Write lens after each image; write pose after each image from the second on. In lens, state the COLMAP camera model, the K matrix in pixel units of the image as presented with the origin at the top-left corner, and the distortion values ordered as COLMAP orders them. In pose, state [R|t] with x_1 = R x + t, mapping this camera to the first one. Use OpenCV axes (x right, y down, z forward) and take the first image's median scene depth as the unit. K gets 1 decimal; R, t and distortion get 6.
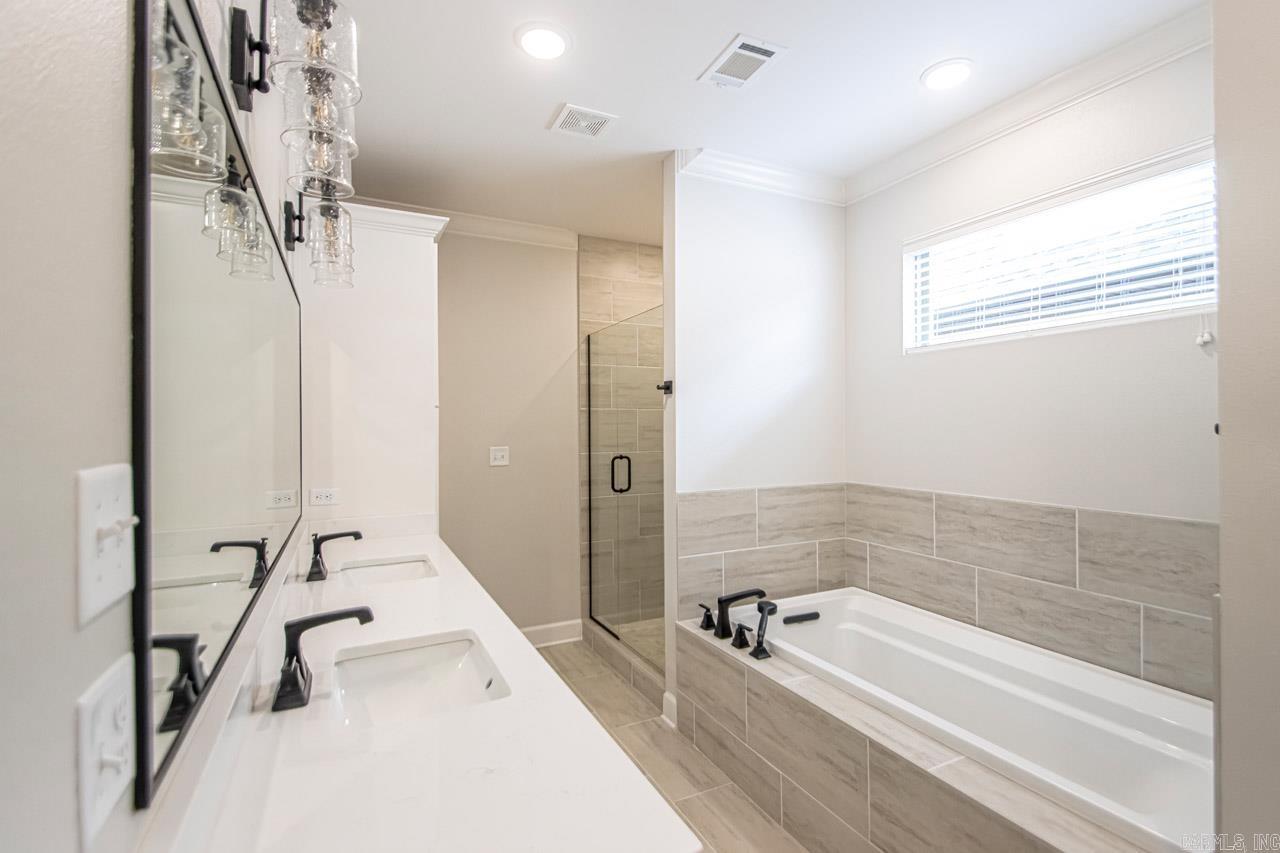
lens RADIAL K [[606.3, 0, 657.0], [0, 606.3, 423.4], [0, 0, 1]] dist [0.019332, -0.019917]
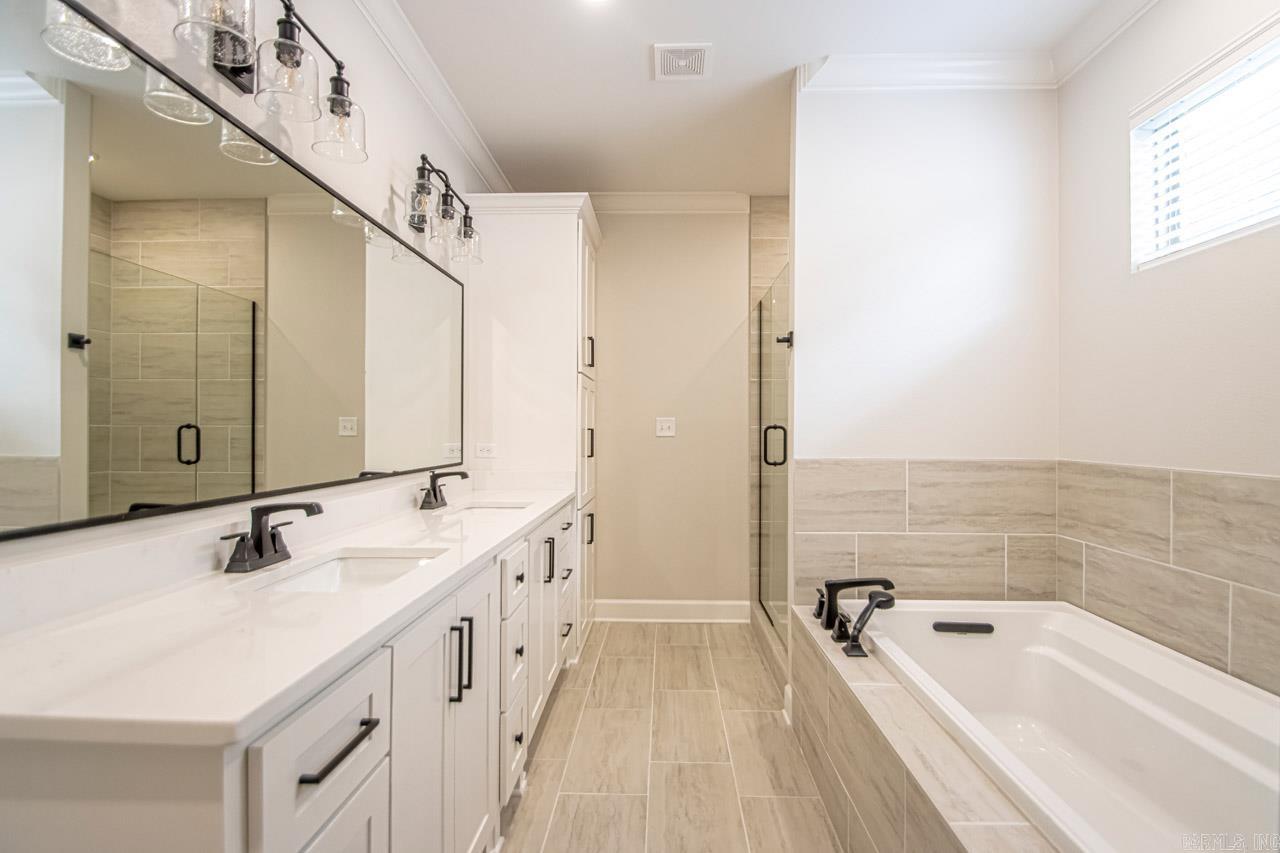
lens RADIAL K [[606.3, 0, 635.9], [0, 606.3, 422.9], [0, 0, 1]] dist [0.019332, -0.019917]
pose [[0.875827, 0.006057, -0.482587, 0.239488], [-0.005862, 0.999981, 0.001913, 0.058688], [0.482590, 0.001153, 0.875846, 0.113704]]
